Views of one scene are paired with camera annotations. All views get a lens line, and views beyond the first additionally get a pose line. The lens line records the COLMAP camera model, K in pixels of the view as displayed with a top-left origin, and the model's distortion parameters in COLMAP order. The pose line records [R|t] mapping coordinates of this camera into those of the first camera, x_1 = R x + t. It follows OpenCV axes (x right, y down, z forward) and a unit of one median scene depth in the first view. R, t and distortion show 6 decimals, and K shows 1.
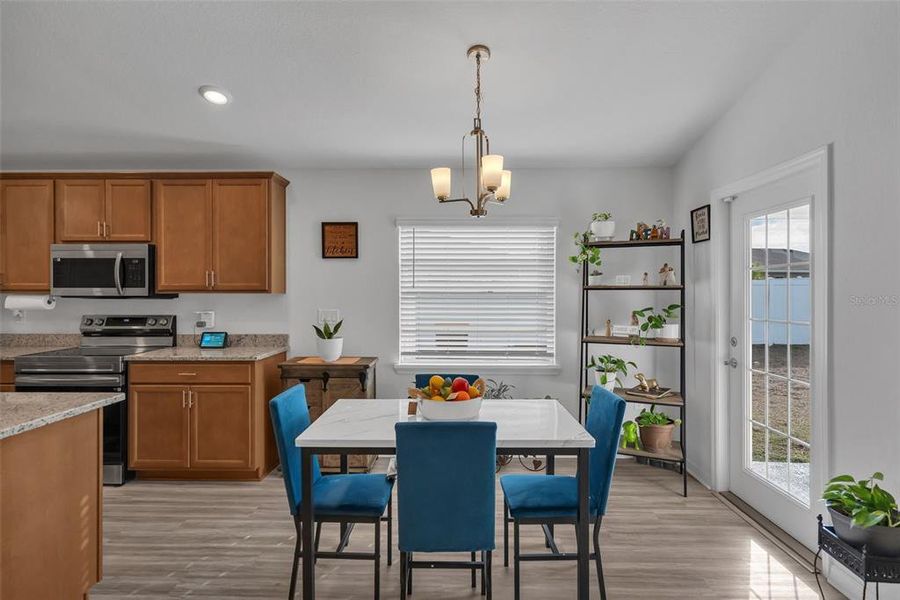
lens RADIAL K [[440.7, 0, 451.5], [0, 440.7, 303.0], [0, 0, 1]] dist [-0.001392, 0.003021]
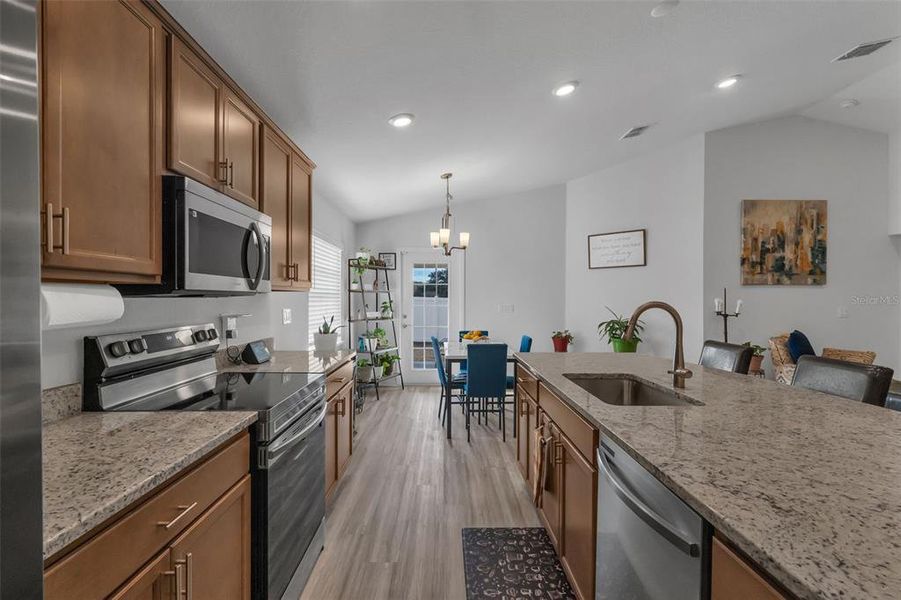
lens RADIAL K [[429.7, 0, 448.0], [0, 429.7, 301.1], [0, 0, 1]] dist [0.000812, -0.000300]
pose [[-0.030231, -0.006828, 0.999520, -1.349280], [0.021329, 0.999745, 0.007474, -0.001327], [-0.999315, 0.021545, -0.030078, 0.734361]]
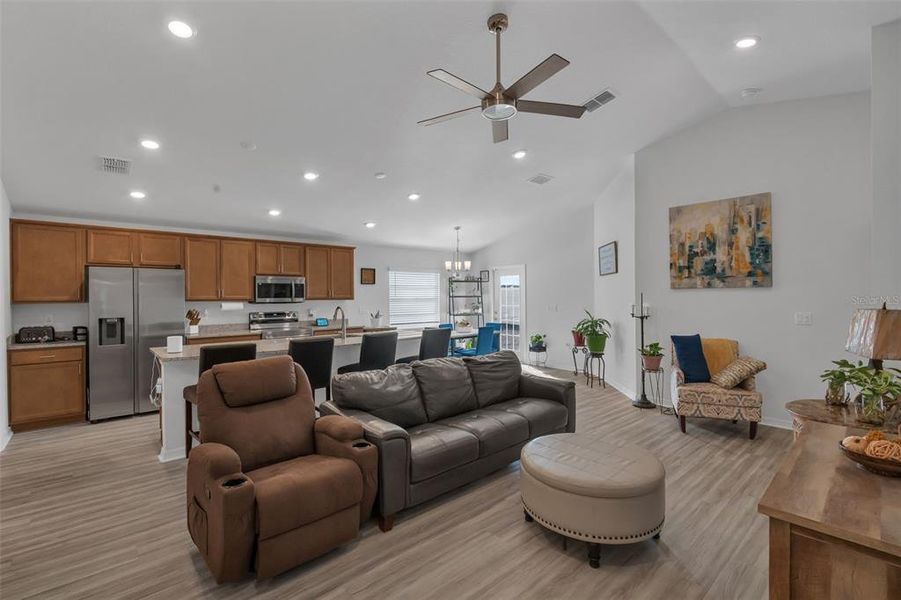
lens RADIAL K [[411.8, 0, 447.7], [0, 411.8, 294.7], [0, 0, 1]] dist [-0.003894, 0.000183]
pose [[0.739302, -0.002710, 0.673368, -1.492774], [0.023296, 0.999496, -0.021554, 0.009465], [-0.672971, 0.031621, 0.738993, -0.910388]]
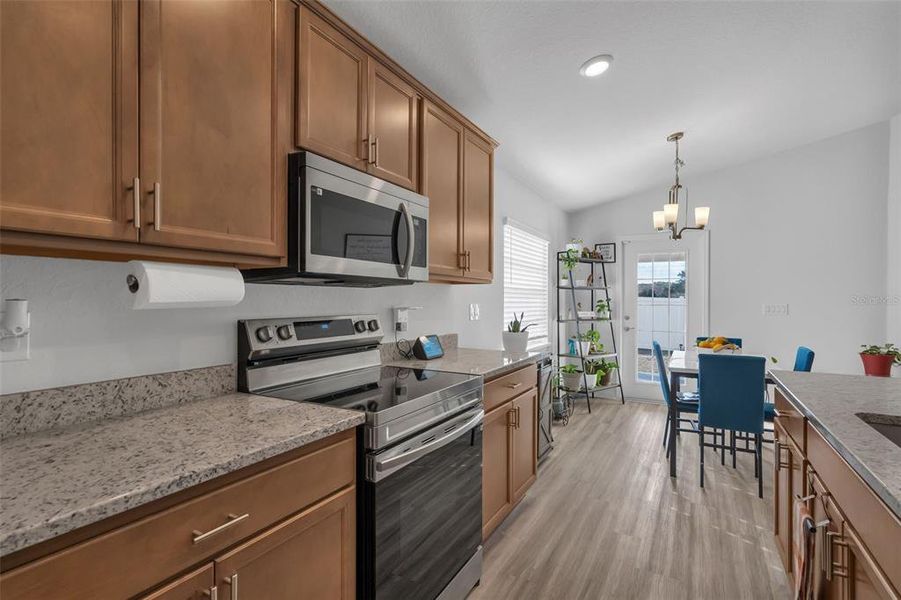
lens RADIAL K [[441.2, 0, 448.8], [0, 441.2, 300.7], [0, 0, 1]] dist [-0.001392, 0.003021]
pose [[0.476273, 0.000520, 0.879298, -1.206294], [0.018026, 0.999784, -0.010355, 0.018548], [-0.879113, 0.020783, 0.476160, 0.669156]]
